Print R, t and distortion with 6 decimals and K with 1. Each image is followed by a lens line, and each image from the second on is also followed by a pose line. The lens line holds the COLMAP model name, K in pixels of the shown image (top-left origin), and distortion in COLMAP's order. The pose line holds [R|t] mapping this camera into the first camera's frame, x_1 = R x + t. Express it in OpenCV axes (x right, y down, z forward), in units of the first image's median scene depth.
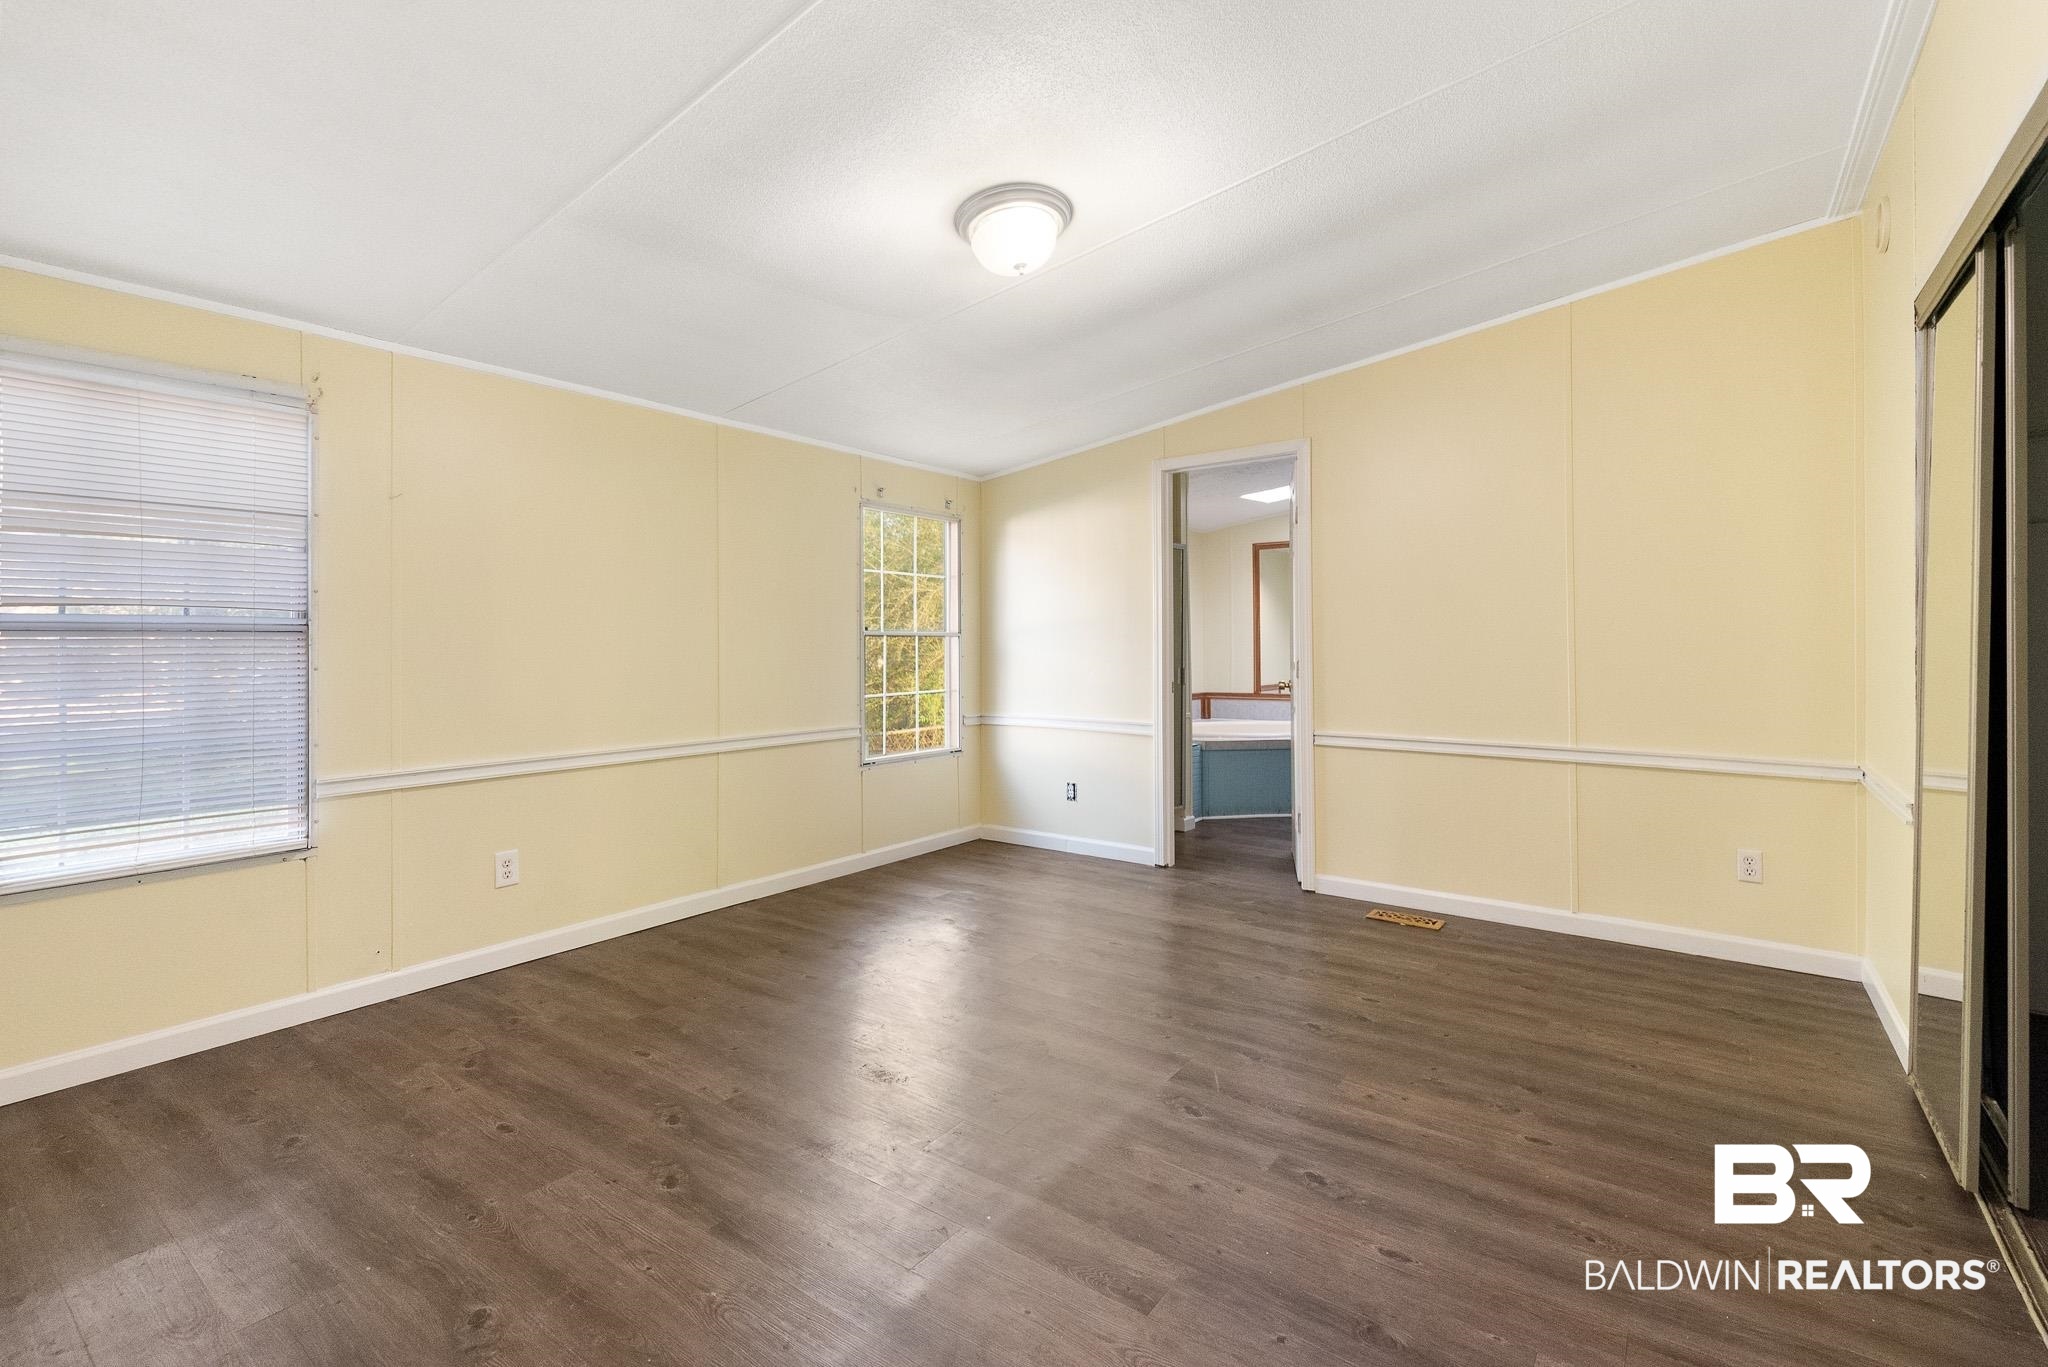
lens RADIAL K [[896.9, 0, 1014.3], [0, 896.9, 668.9], [0, 0, 1]] dist [0.001968, -0.000732]
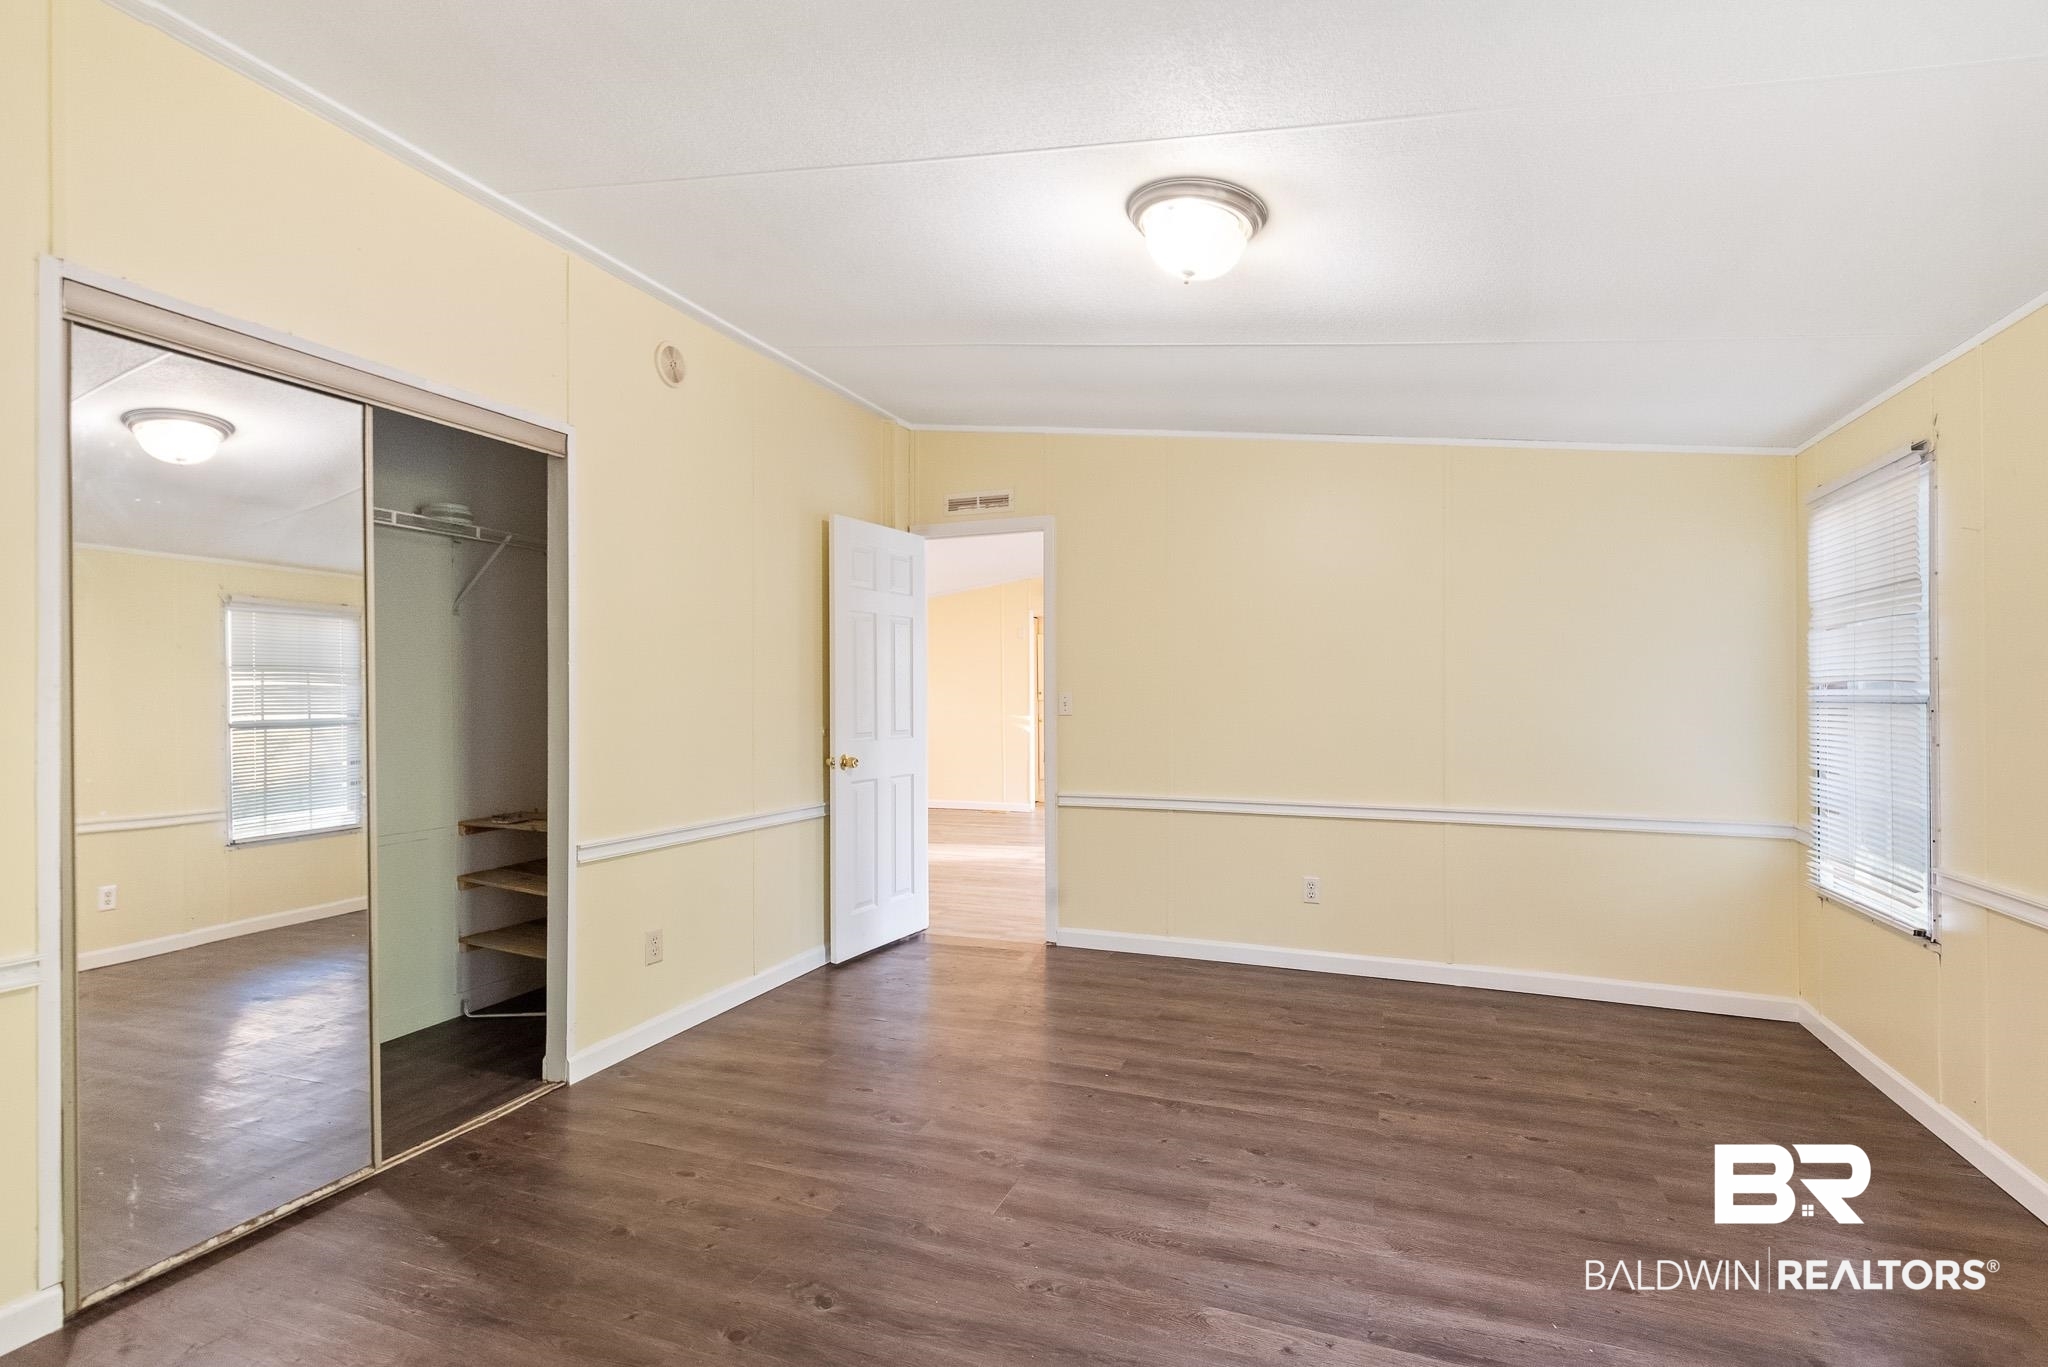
lens RADIAL K [[896.9, 0, 1020.3], [0, 896.9, 688.9], [0, 0, 1]] dist [0.001968, -0.000732]
pose [[-0.964267, 0.002990, -0.264917, 0.187702], [-0.003035, 0.999746, 0.022333, -0.041023], [0.264916, 0.022339, -0.964013, 0.857682]]
